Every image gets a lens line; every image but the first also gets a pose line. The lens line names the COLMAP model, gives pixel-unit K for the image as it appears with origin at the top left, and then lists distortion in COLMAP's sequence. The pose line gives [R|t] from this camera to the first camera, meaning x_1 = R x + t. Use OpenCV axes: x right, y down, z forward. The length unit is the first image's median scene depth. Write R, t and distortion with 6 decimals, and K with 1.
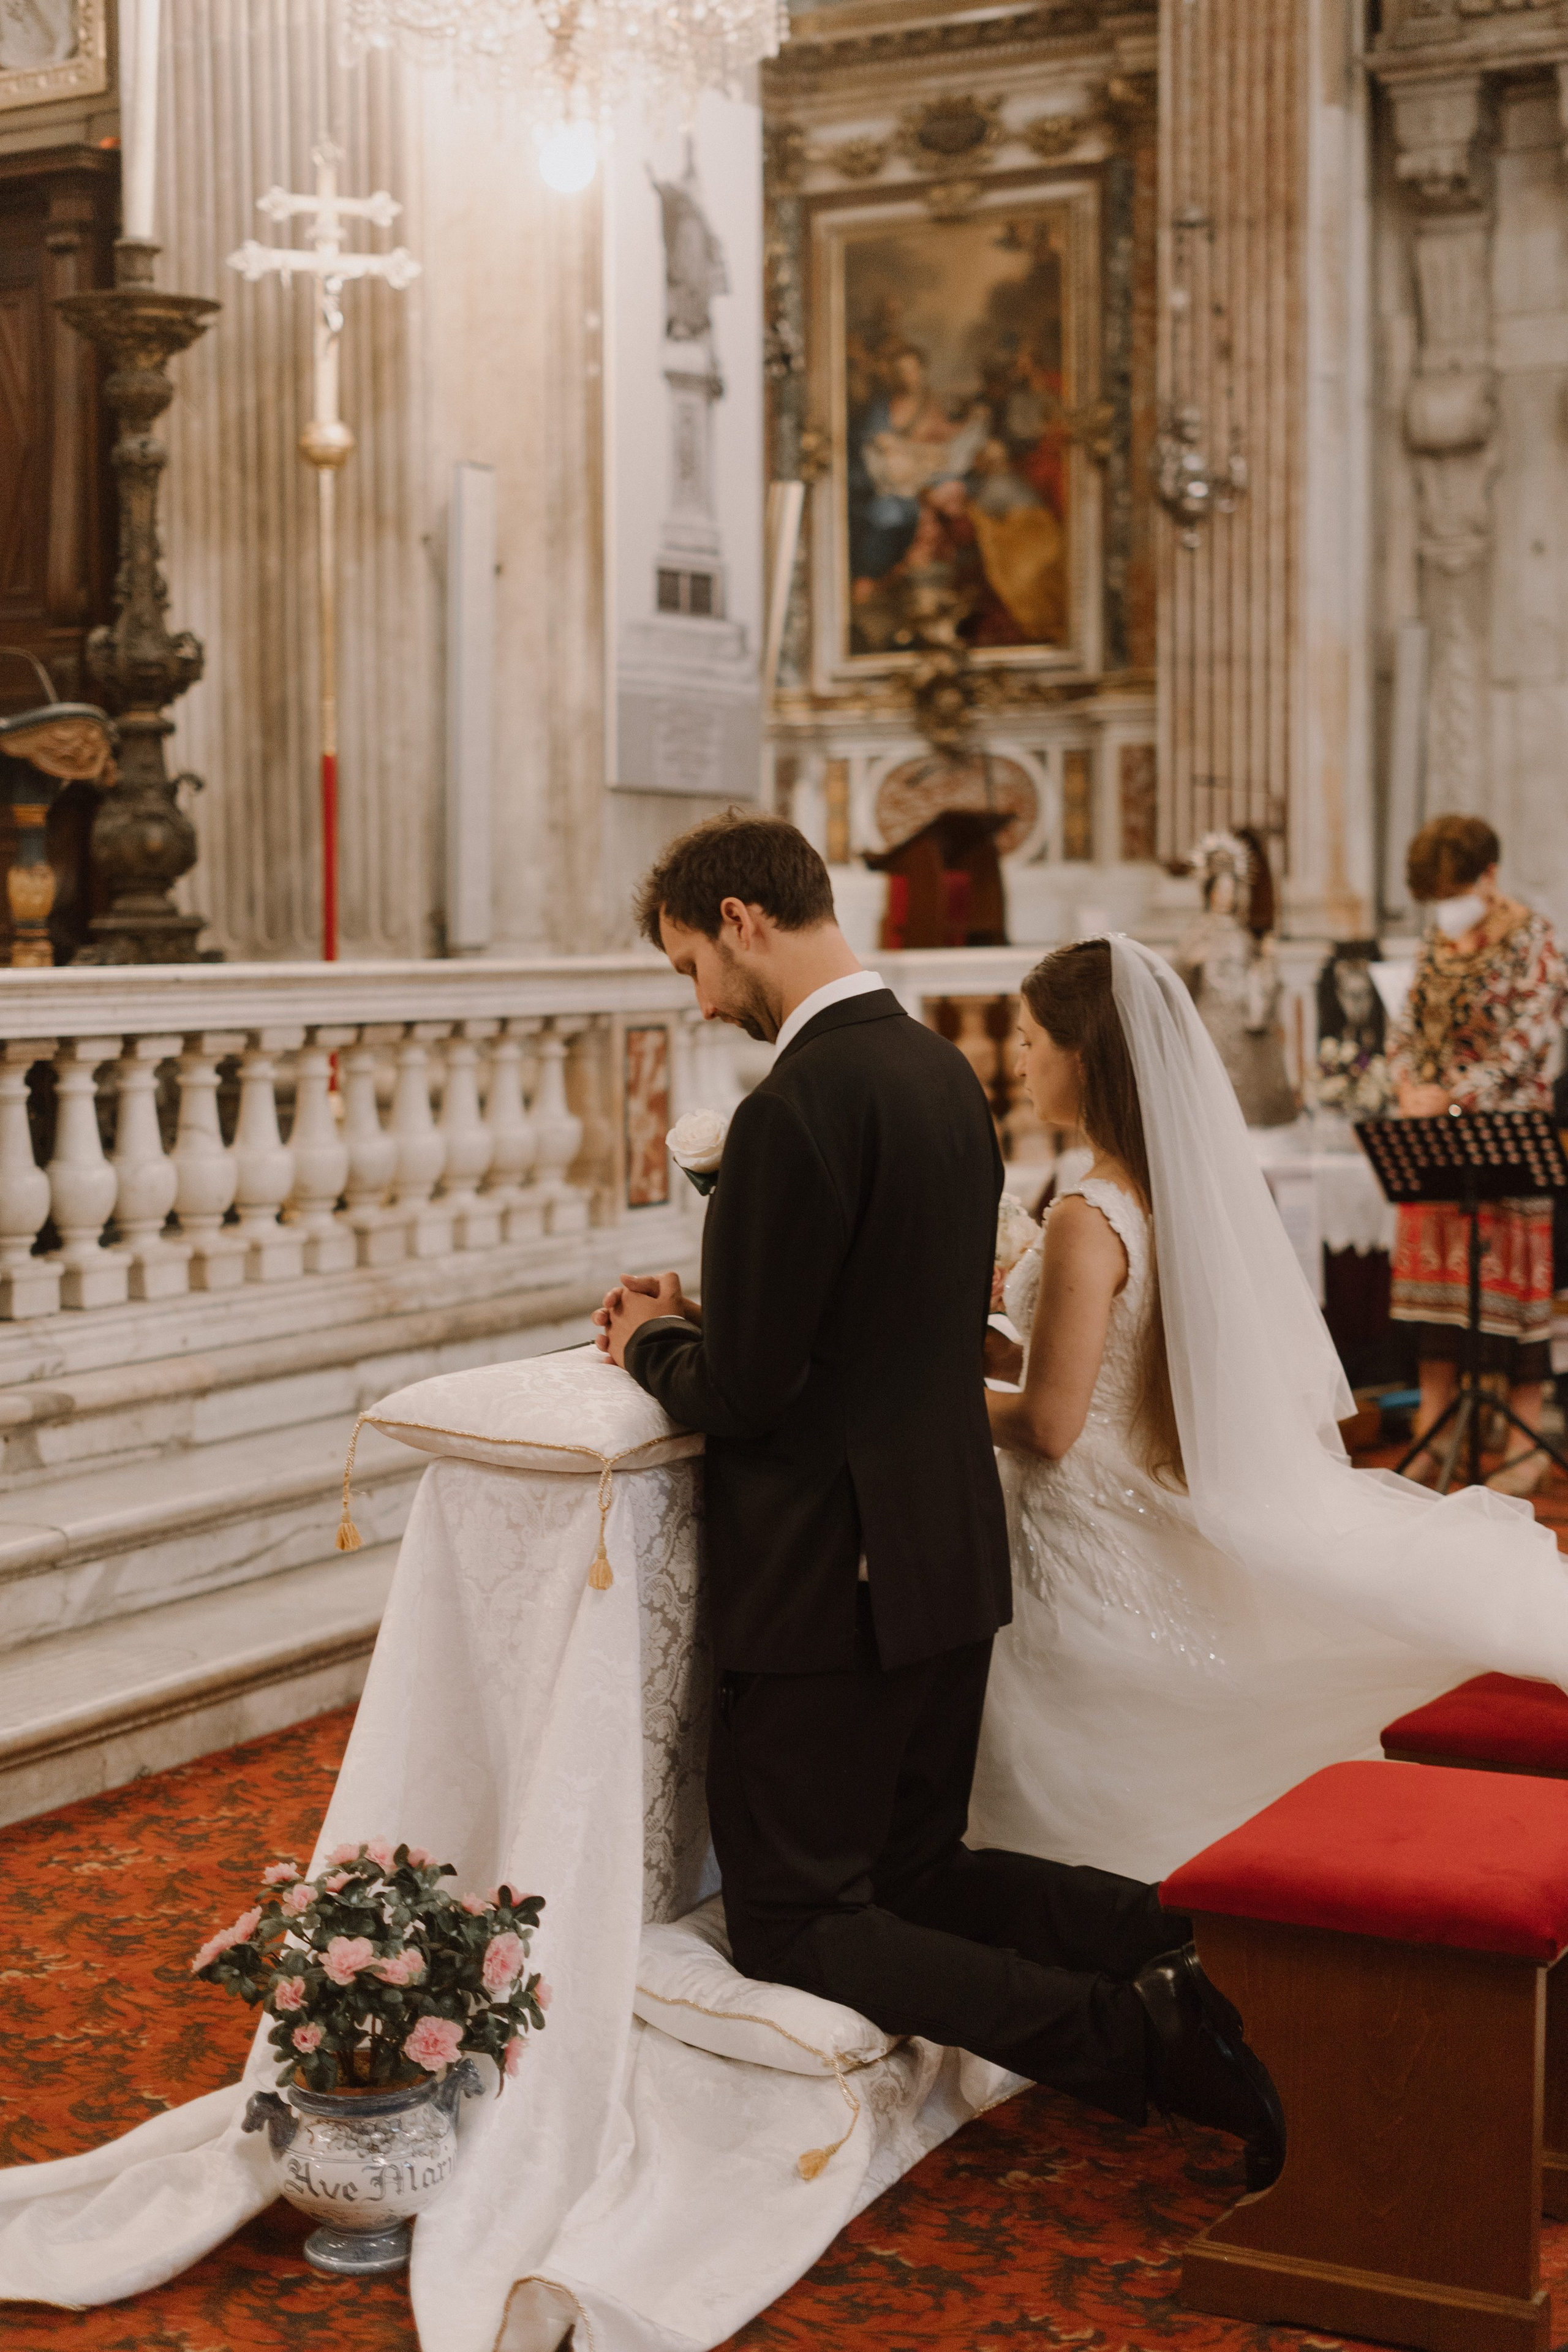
lens RADIAL K [[3429.8, 0, 784.0], [0, 3429.8, 1176.0], [0, 0, 1]] dist [-0.035627, 0.123050]
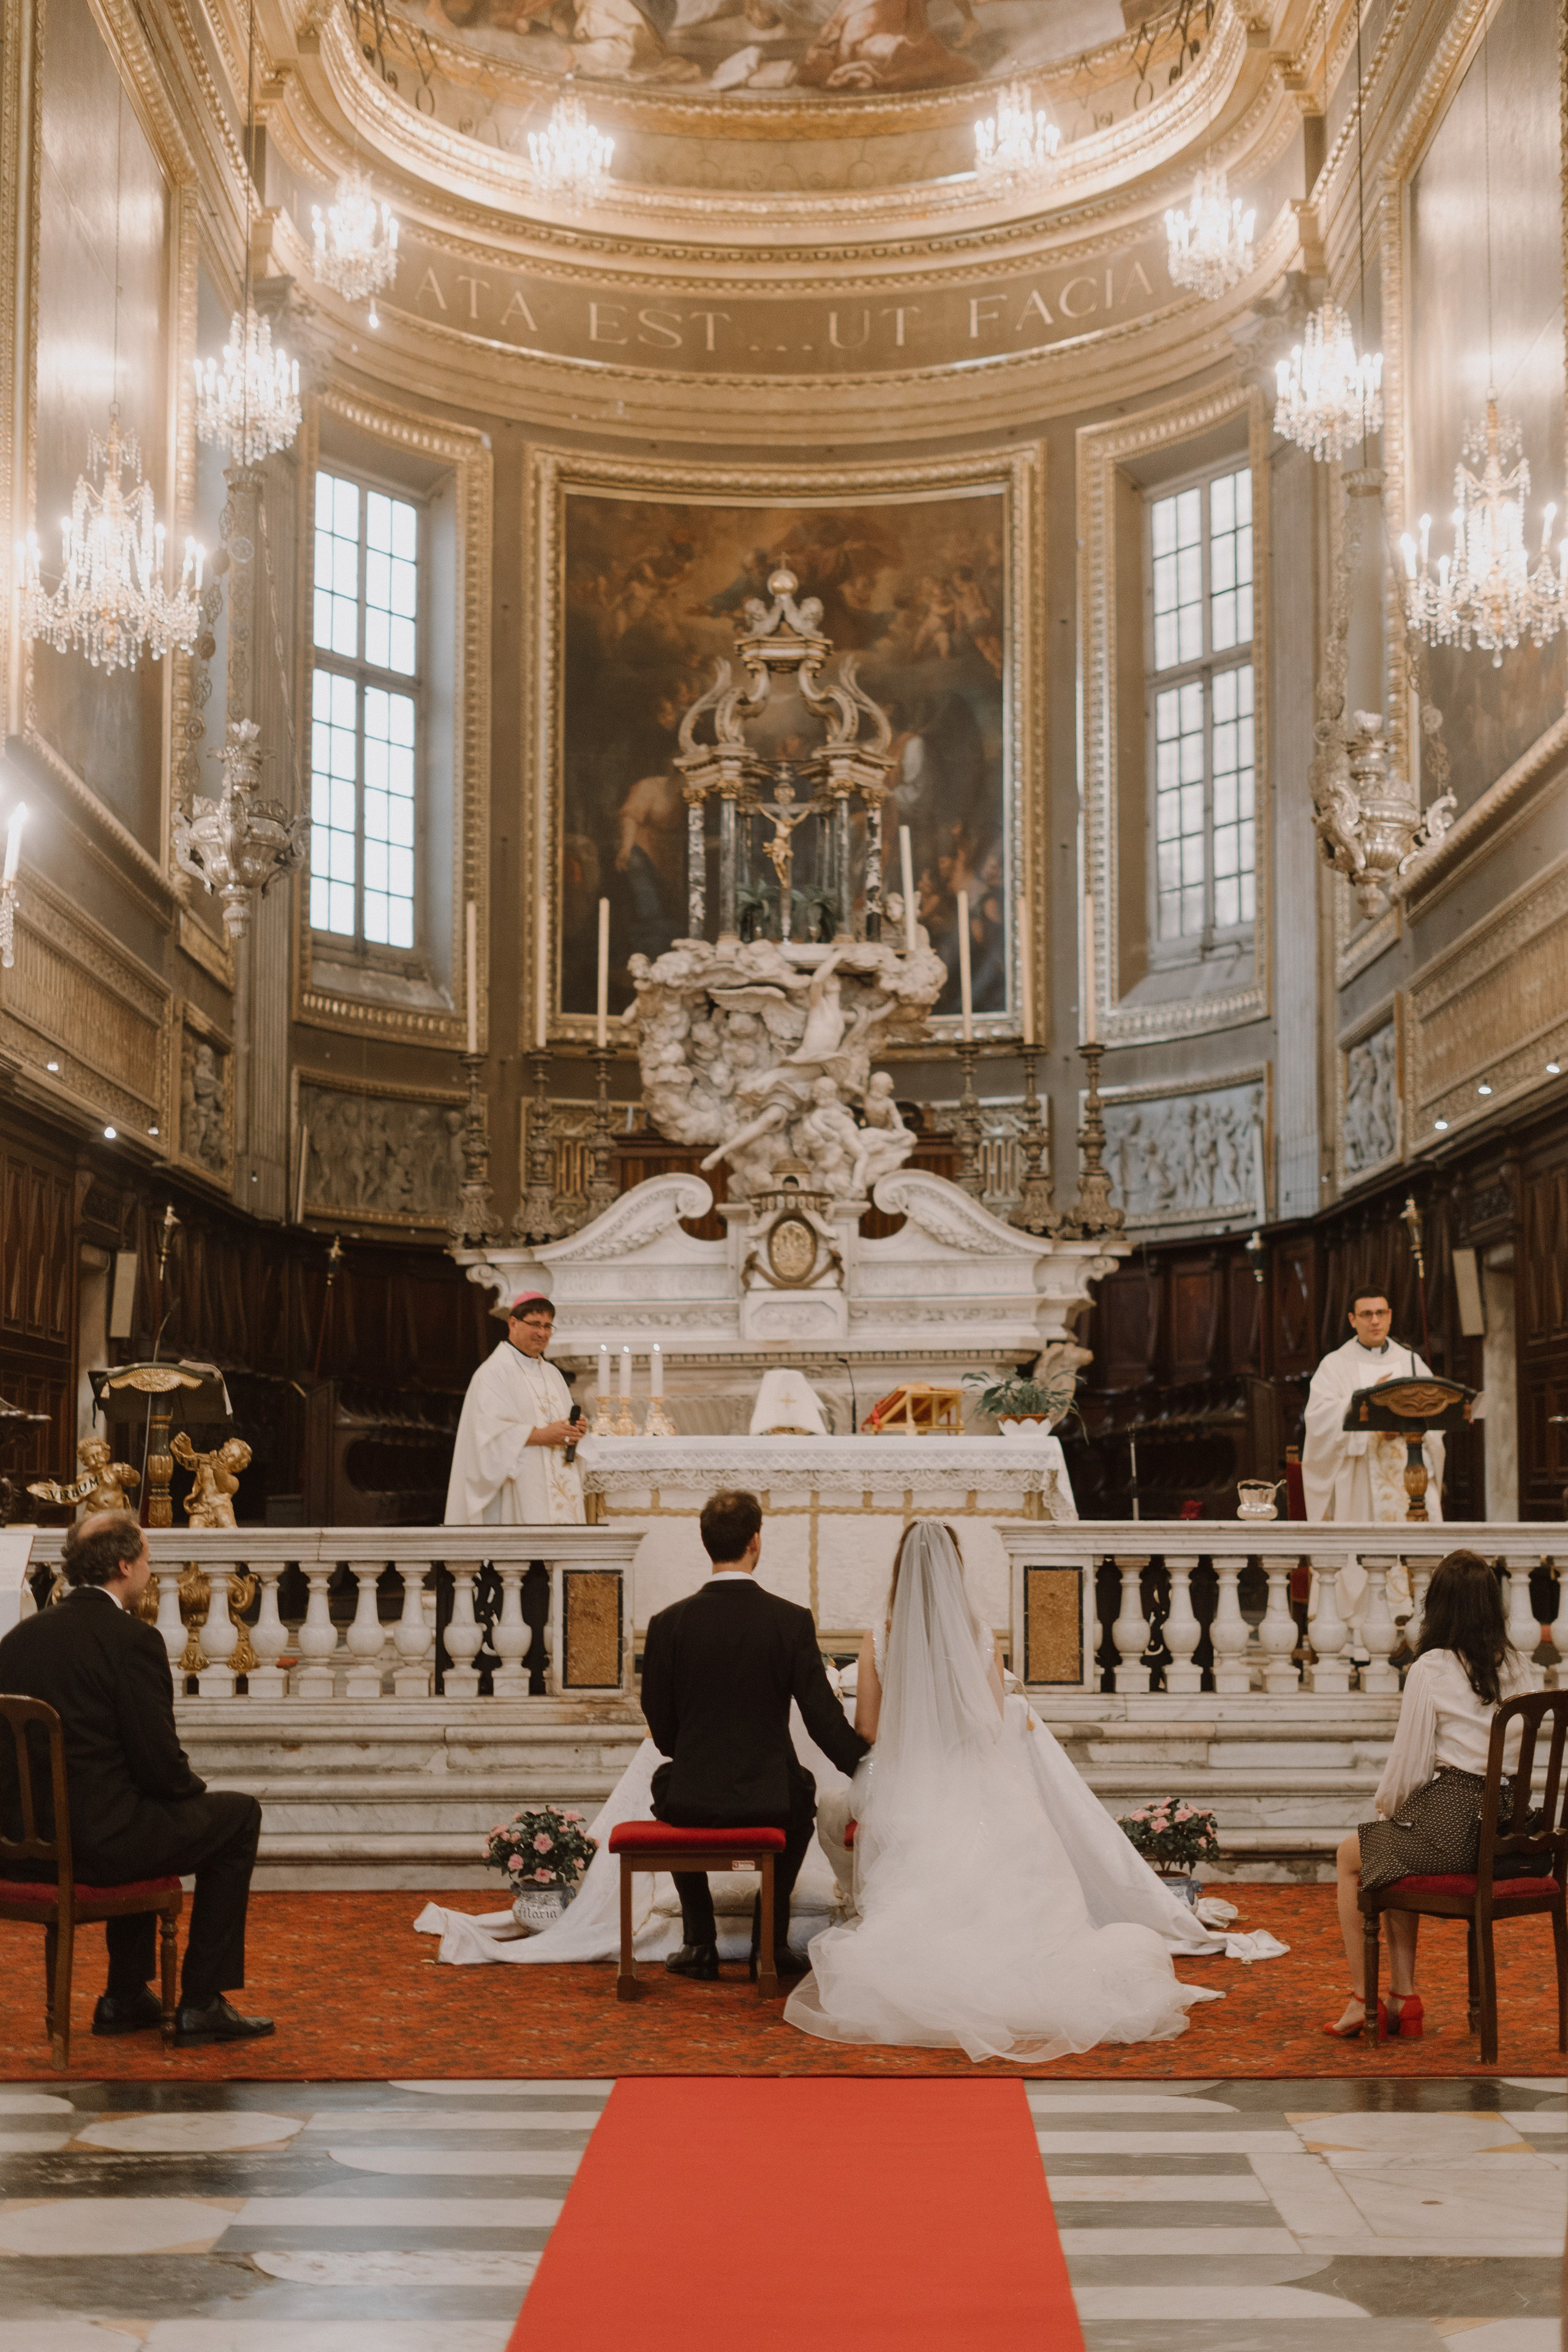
lens RADIAL K [[3470.4, 0, 745.2], [0, 3470.4, 1473.5], [0, 0, 1]] dist [-0.038038, 0.039175]
pose [[0.480653, -0.003495, -0.876904, 0.382406], [-0.066249, 0.996989, -0.040287, 0.002470], [0.874405, 0.077458, 0.478974, -0.051327]]
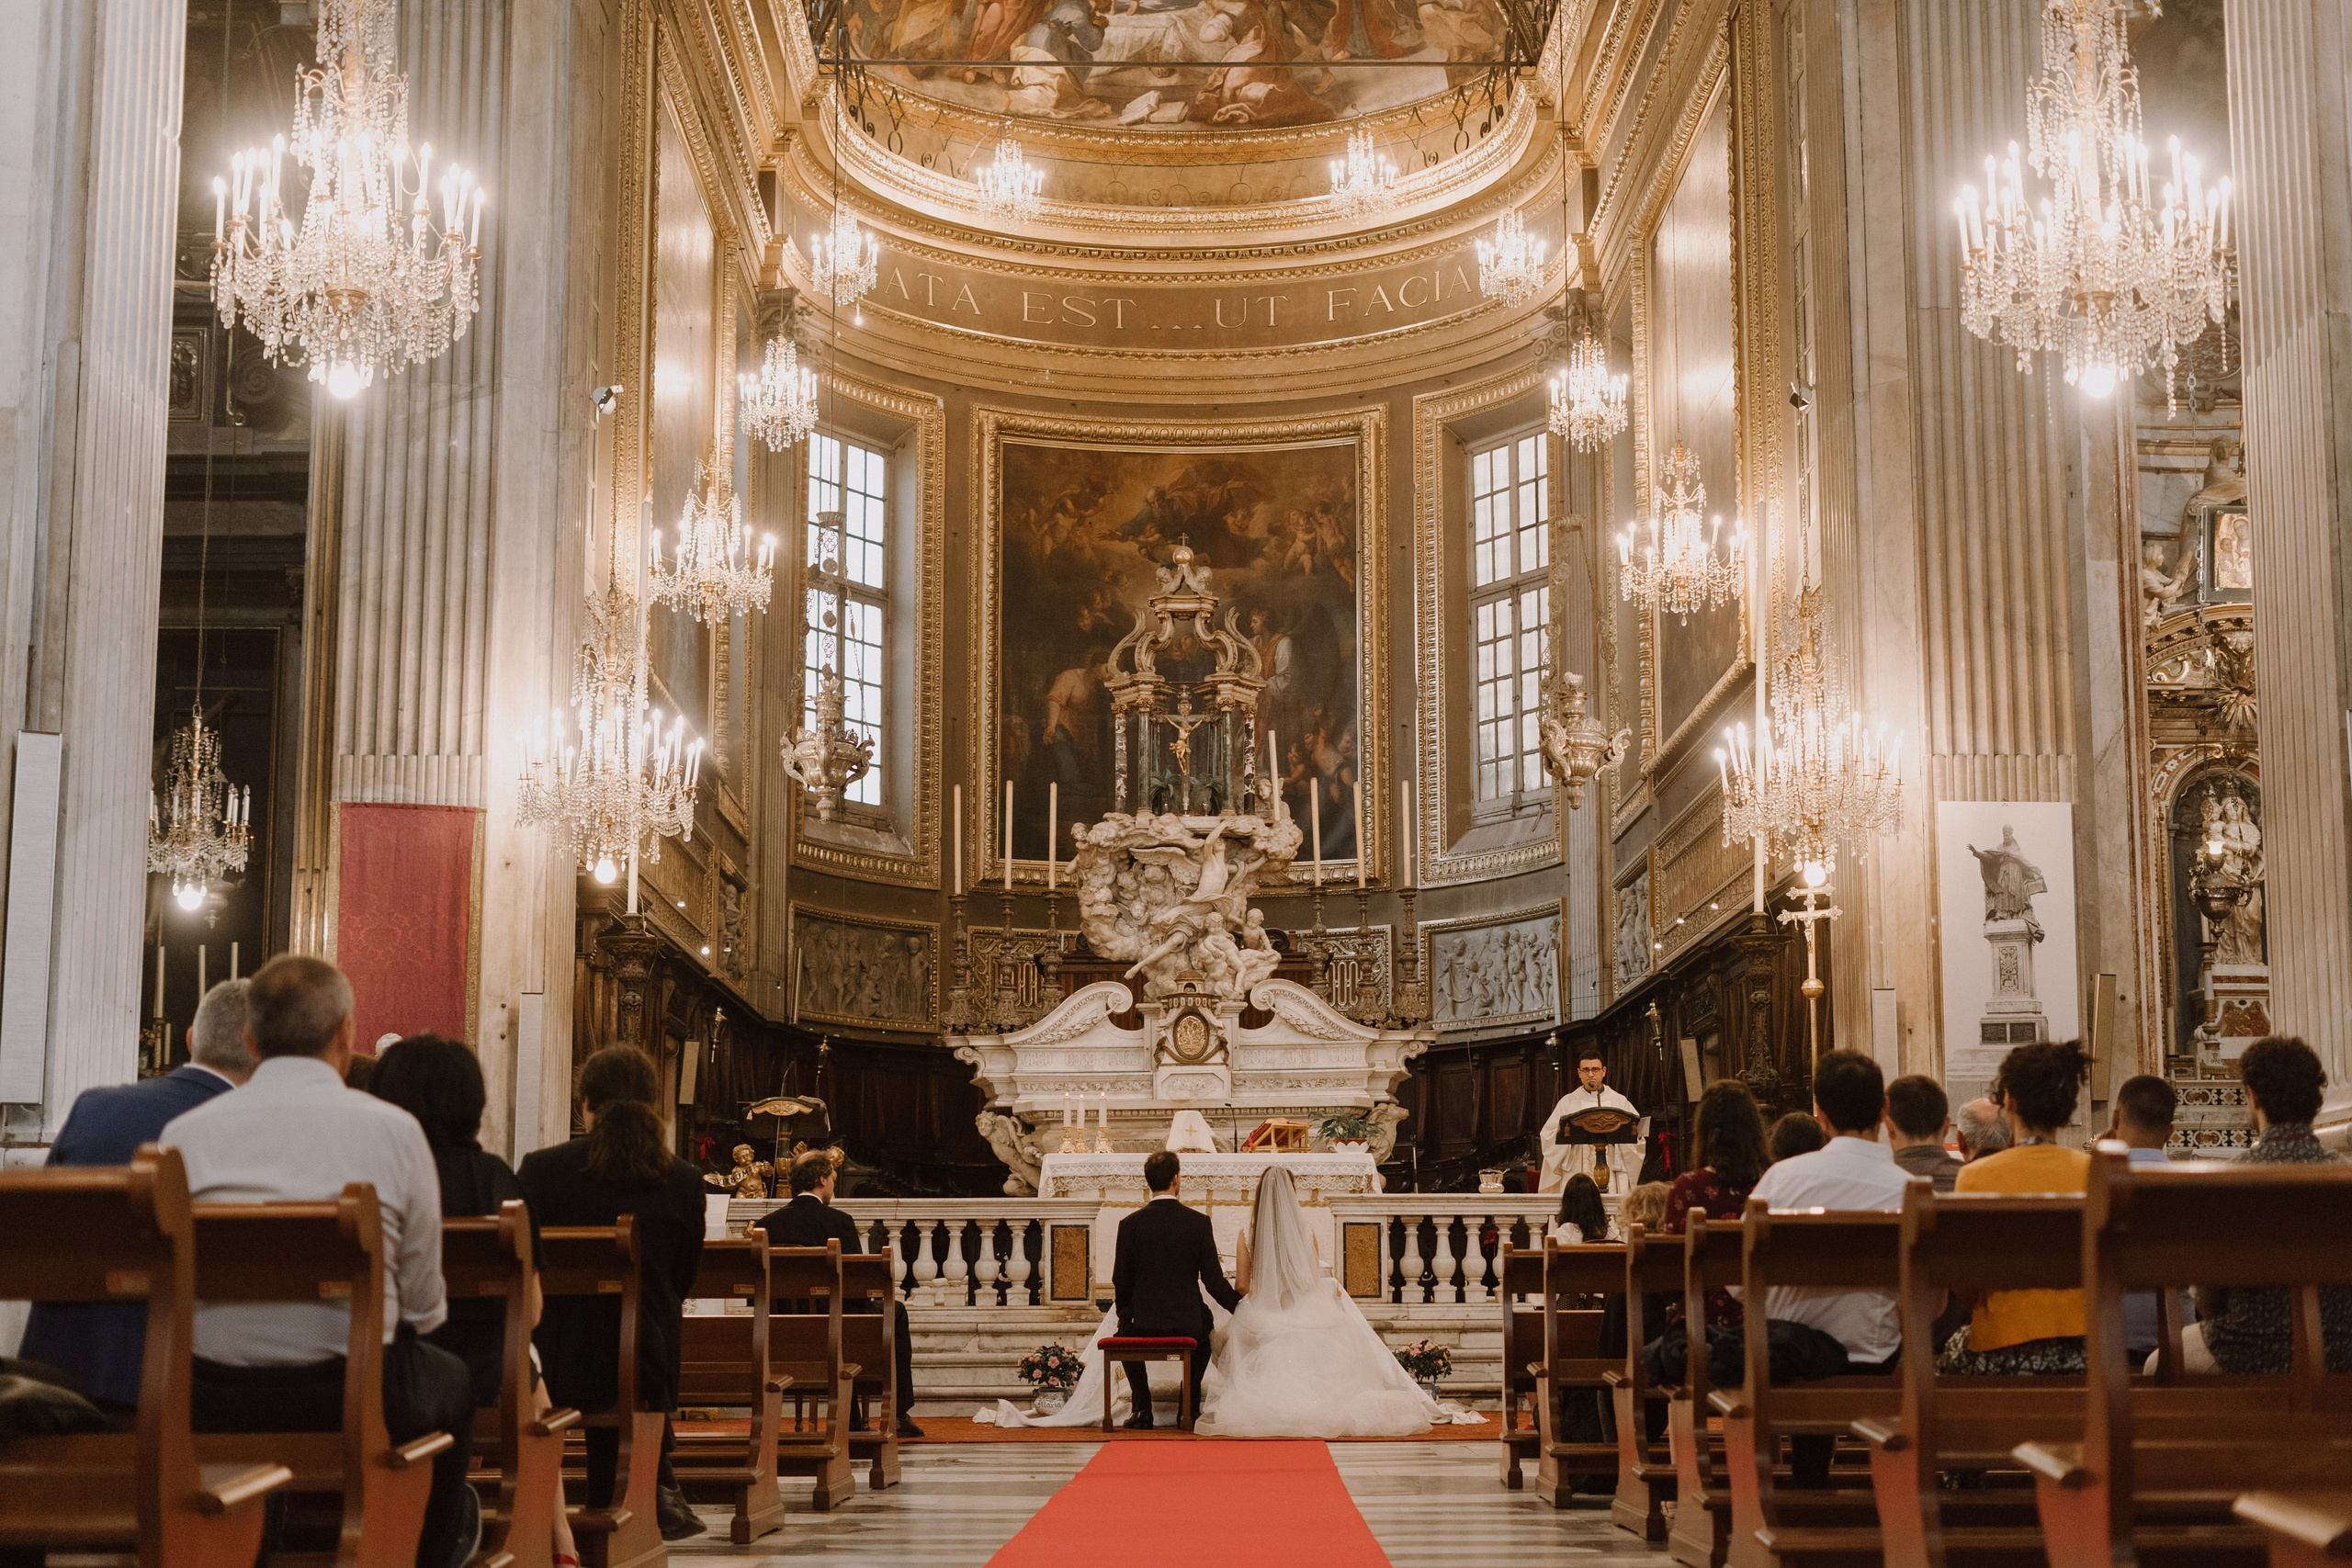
lens RADIAL K [[3553.4, 0, 1183.6], [0, 3553.4, 937.6], [0, 0, 1]] dist [-0.022274, -0.003986]
pose [[0.494708, -0.094582, -0.863897, 0.664251], [-0.064644, 0.987301, -0.145111, 0.051170], [0.866651, 0.127633, 0.482312, -0.213675]]
